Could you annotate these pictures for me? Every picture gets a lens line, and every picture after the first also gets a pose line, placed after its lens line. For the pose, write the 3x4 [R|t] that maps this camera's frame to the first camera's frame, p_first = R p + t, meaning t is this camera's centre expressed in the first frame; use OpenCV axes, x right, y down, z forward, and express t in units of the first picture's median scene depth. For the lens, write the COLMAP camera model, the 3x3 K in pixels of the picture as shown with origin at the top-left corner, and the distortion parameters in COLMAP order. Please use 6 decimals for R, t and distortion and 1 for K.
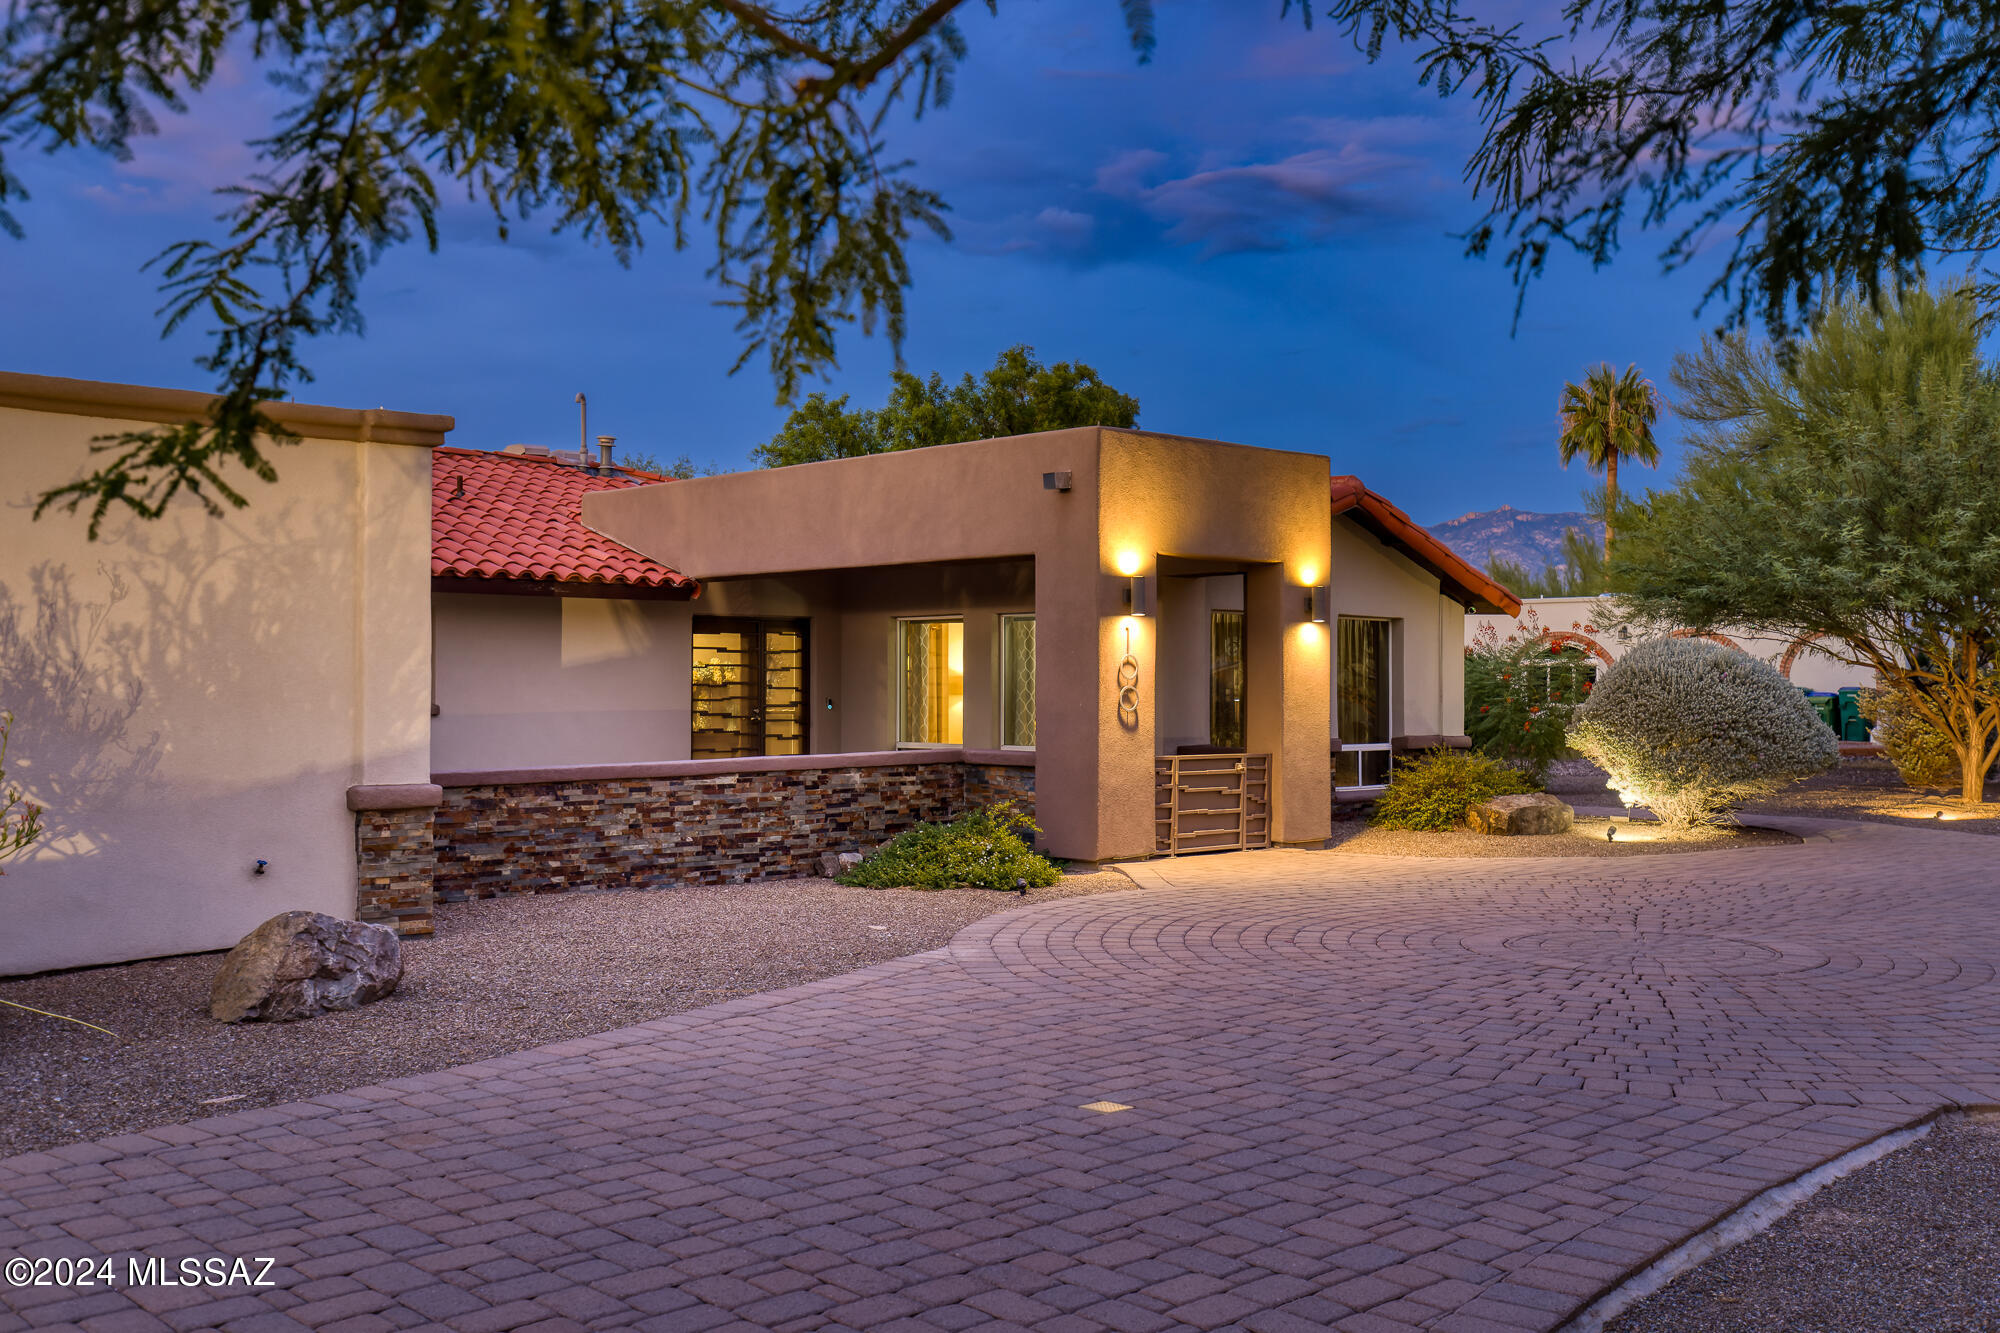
lens RADIAL K [[1986.0, 0, 999.0], [0, 1986.0, 667.2], [0, 0, 1]] dist [-0.003992, 0.000000]
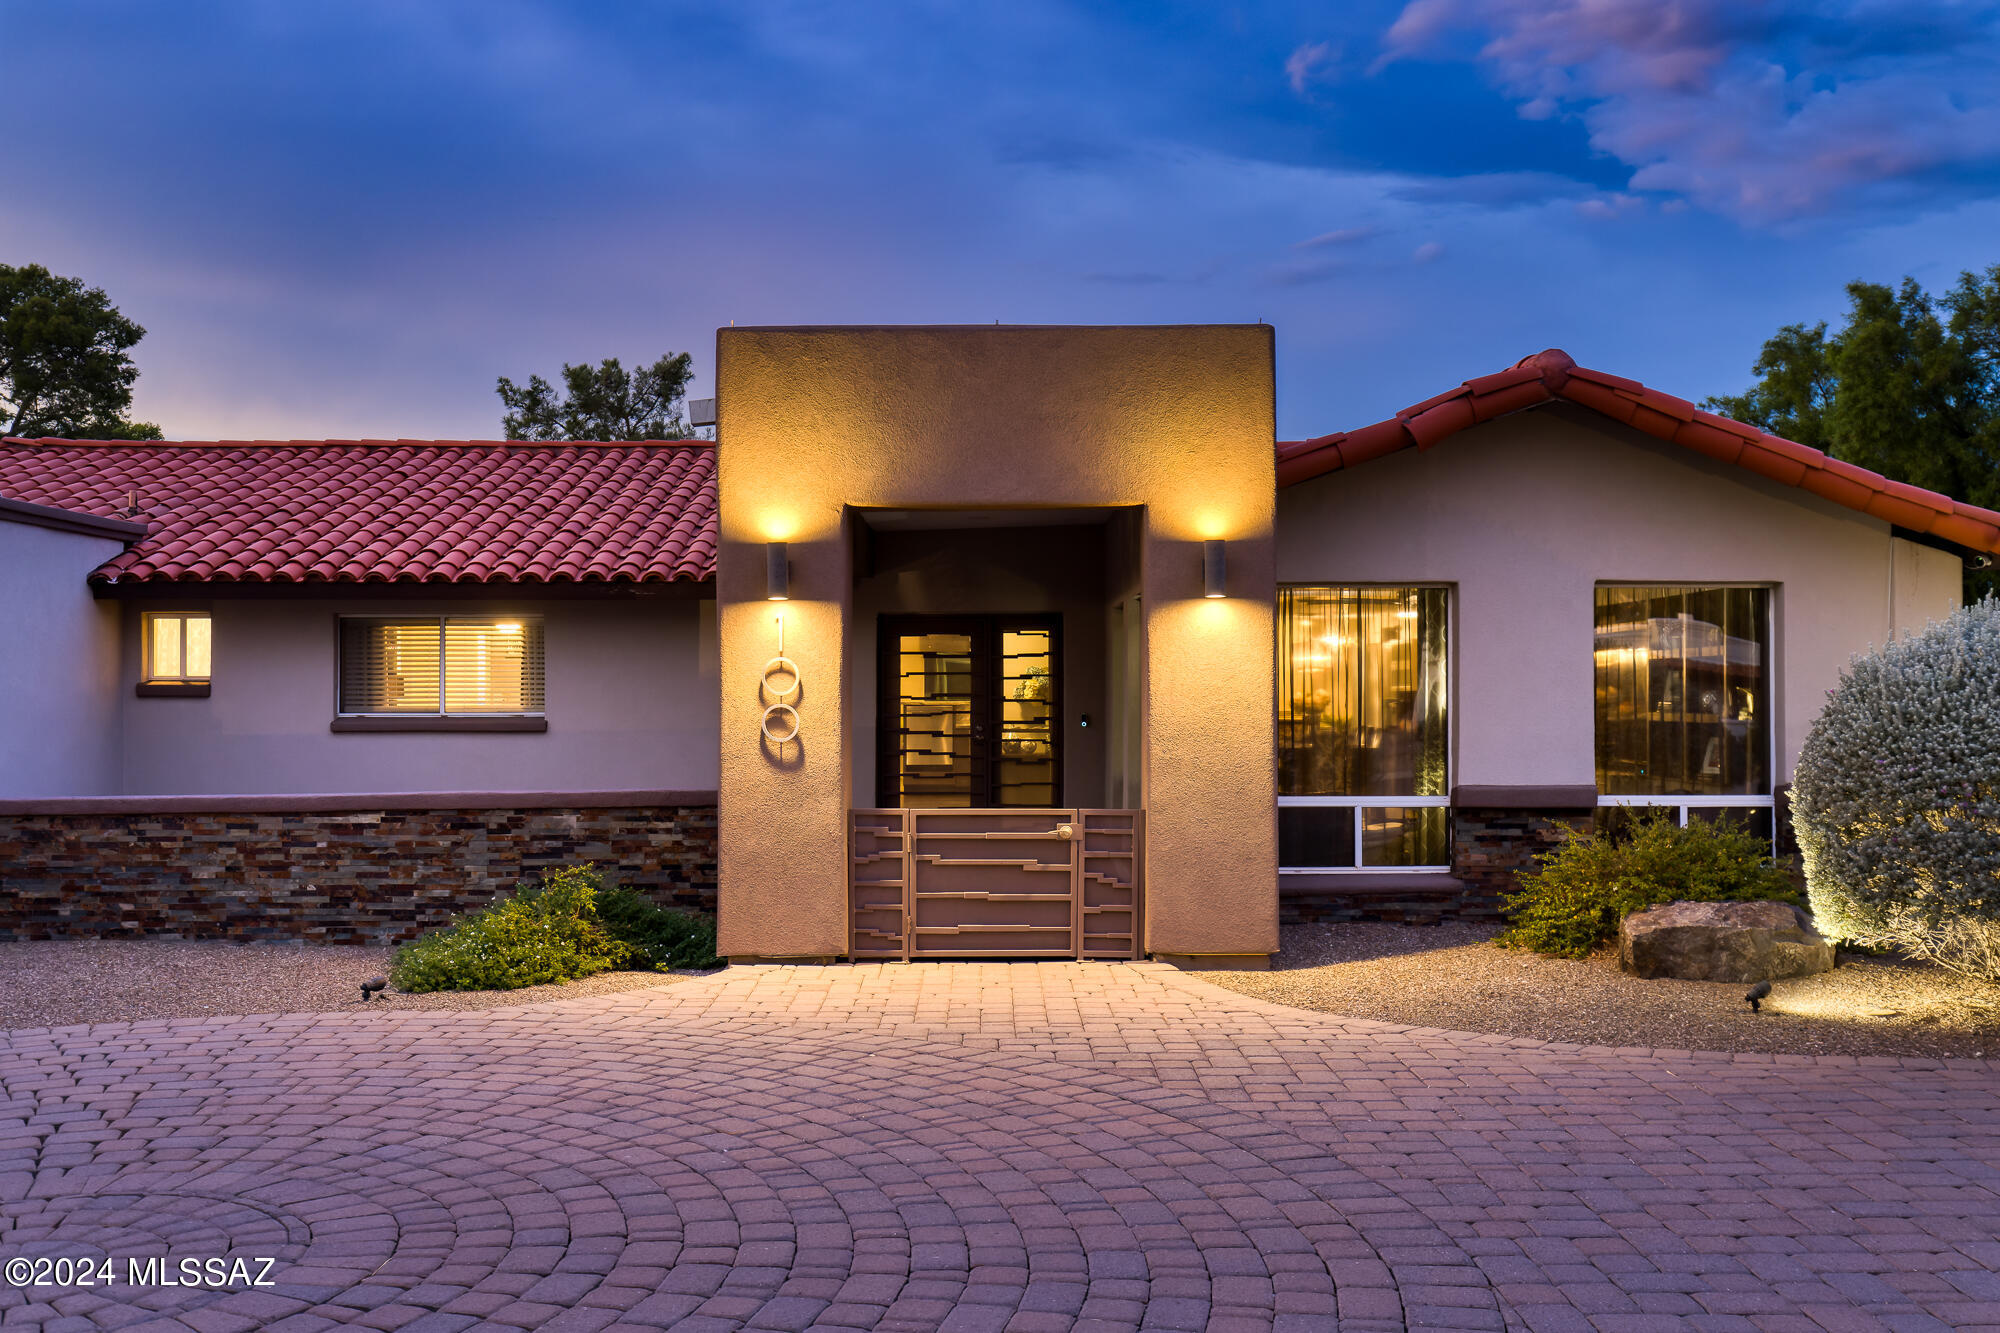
lens RADIAL K [[1910.9, 0, 1000.8], [0, 1910.9, 670.9], [0, 0, 1]] dist [0.003775, 0.000000]
pose [[0.716699, -0.009991, -0.697311, 0.607948], [0.011547, 0.999930, -0.002459, 0.000623], [0.697287, -0.006289, 0.716764, 0.618999]]
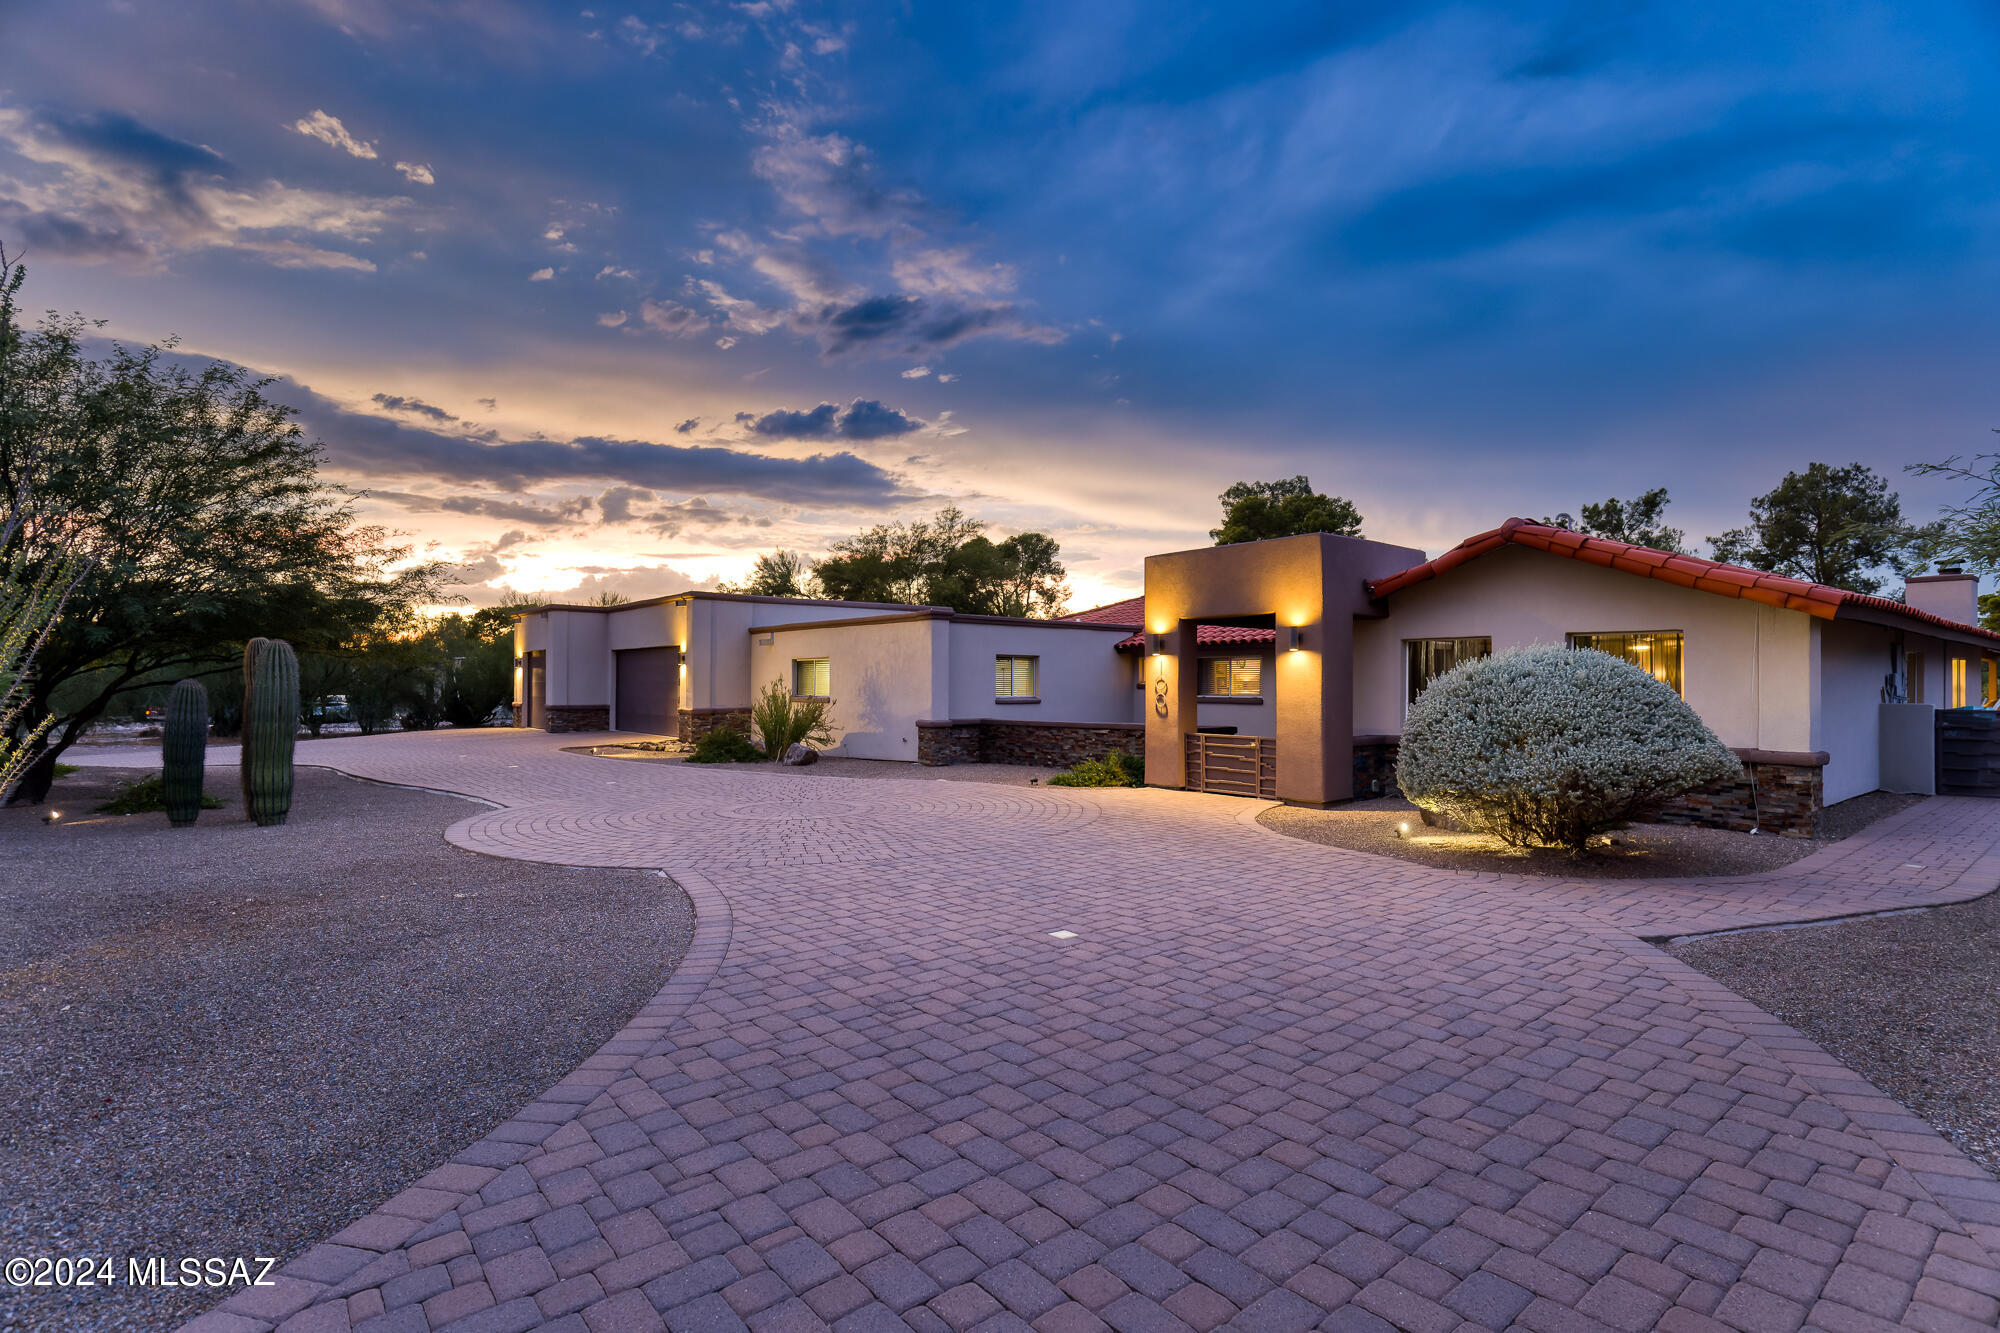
lens RADIAL K [[962.5, 0, 997.1], [0, 962.5, 670.9], [0, 0, 1]] dist [0.001602, 0.000089]
pose [[-0.097215, -0.014509, -0.995158, 1.027703], [0.010589, 0.999822, -0.015612, 0.001303], [0.995207, -0.012056, -0.097044, 0.990329]]
